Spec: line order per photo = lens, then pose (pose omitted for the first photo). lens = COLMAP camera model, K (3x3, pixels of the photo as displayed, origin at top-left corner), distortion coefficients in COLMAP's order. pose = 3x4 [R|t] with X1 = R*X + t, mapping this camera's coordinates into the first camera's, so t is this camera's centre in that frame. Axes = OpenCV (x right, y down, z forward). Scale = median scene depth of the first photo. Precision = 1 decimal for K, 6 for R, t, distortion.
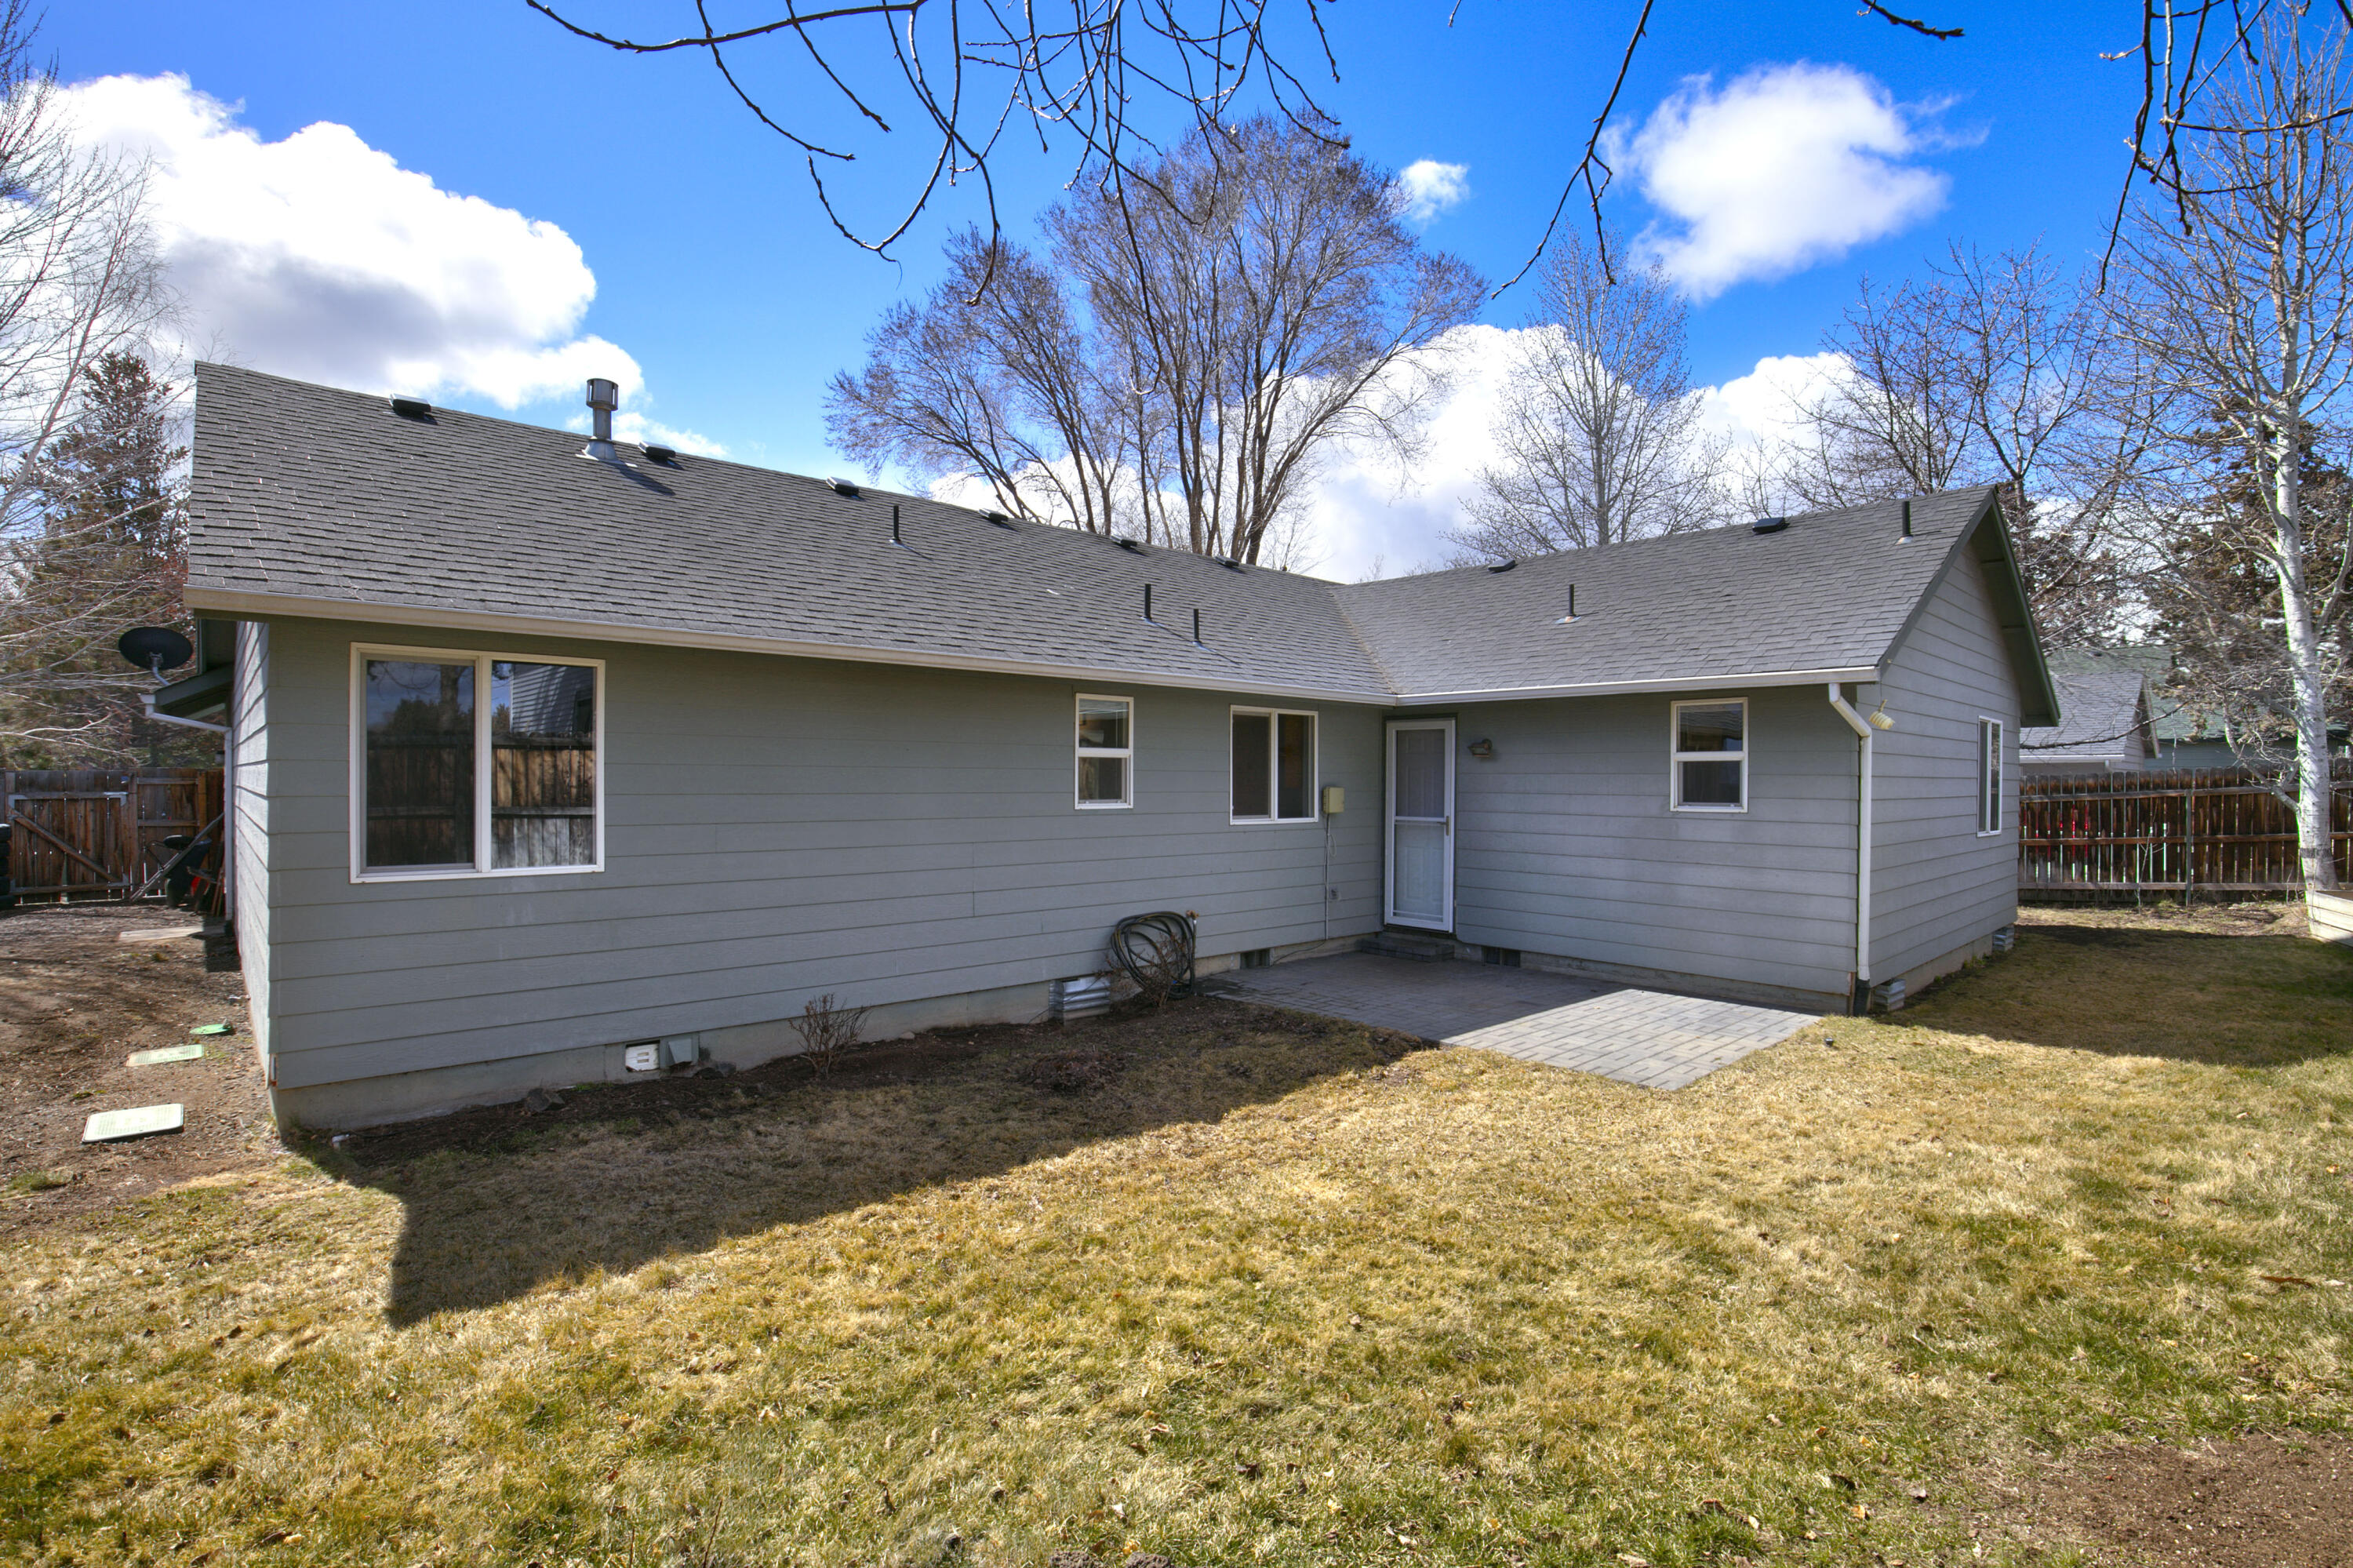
lens RADIAL K [[1092.8, 0, 1172.2], [0, 1092.8, 782.3], [0, 0, 1]] dist [-0.008489, 0.001817]
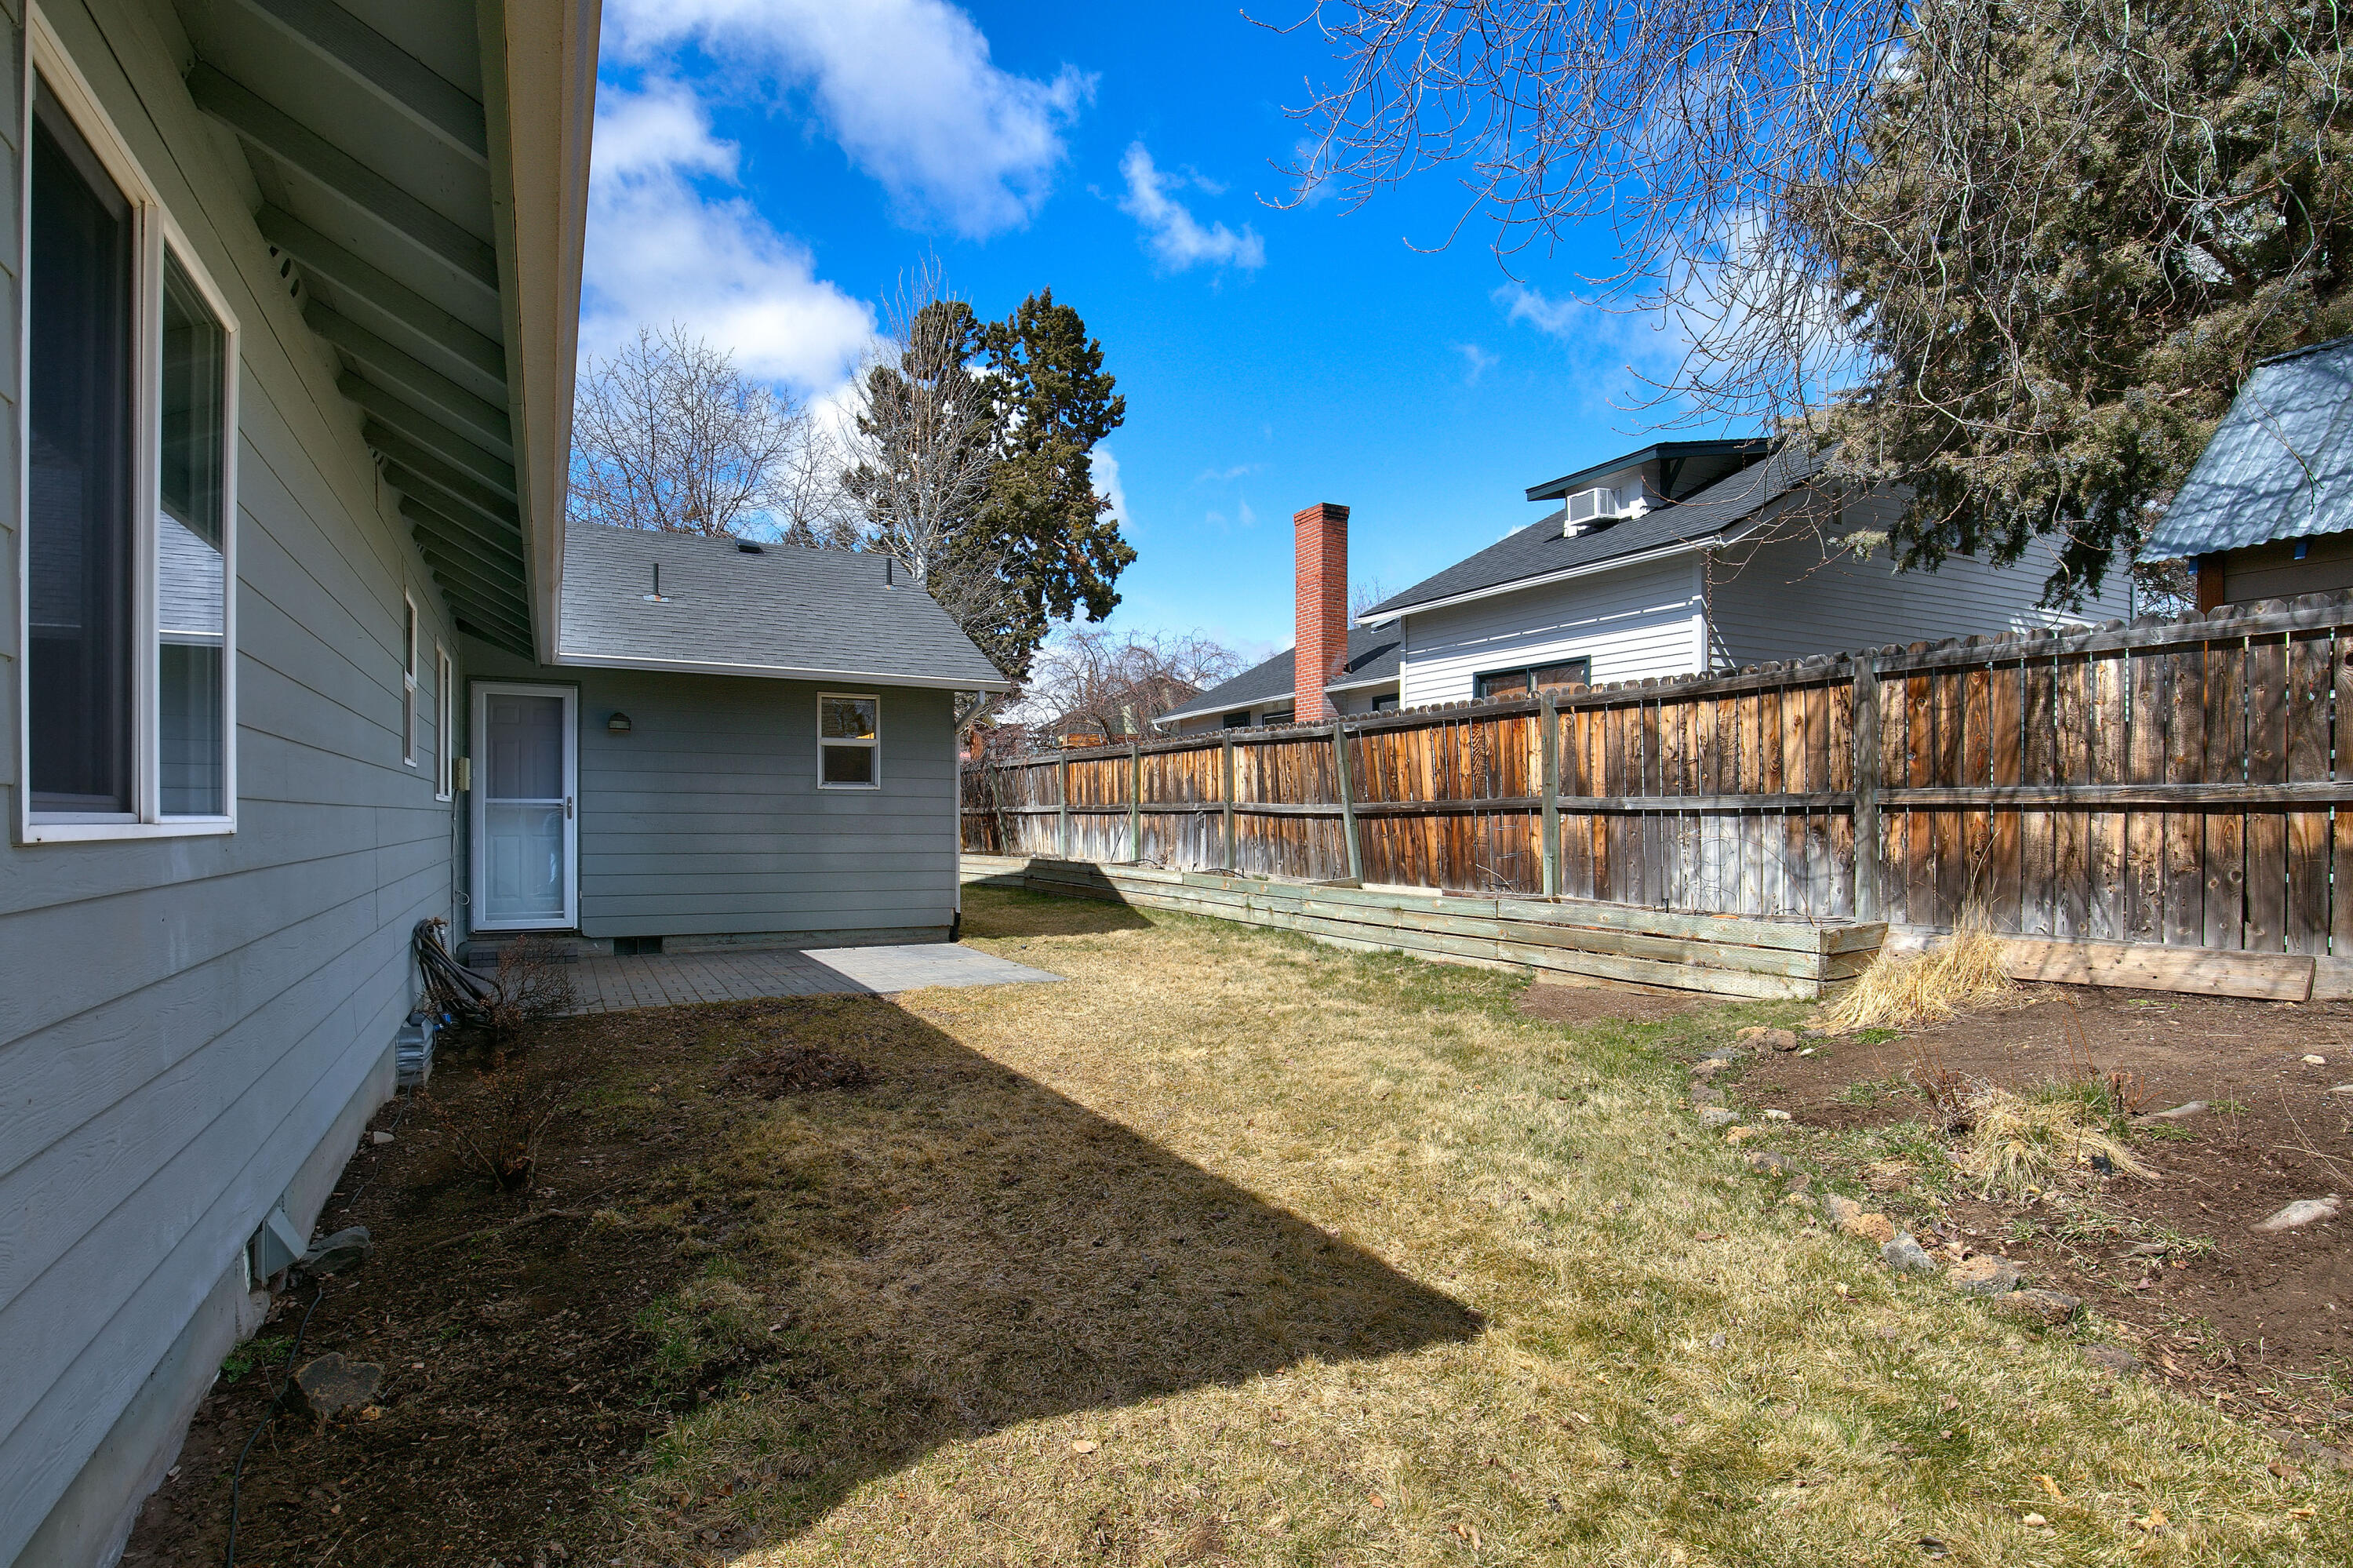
lens RADIAL K [[1133.3, 0, 1169.1], [0, 1133.3, 798.8], [0, 0, 1]] dist [-0.001147, -0.000030]
pose [[0.259327, 0.008042, 0.965756, -0.570945], [0.005241, 0.999939, -0.009734, 0.049237], [-0.965775, 0.007585, 0.259269, 0.340676]]
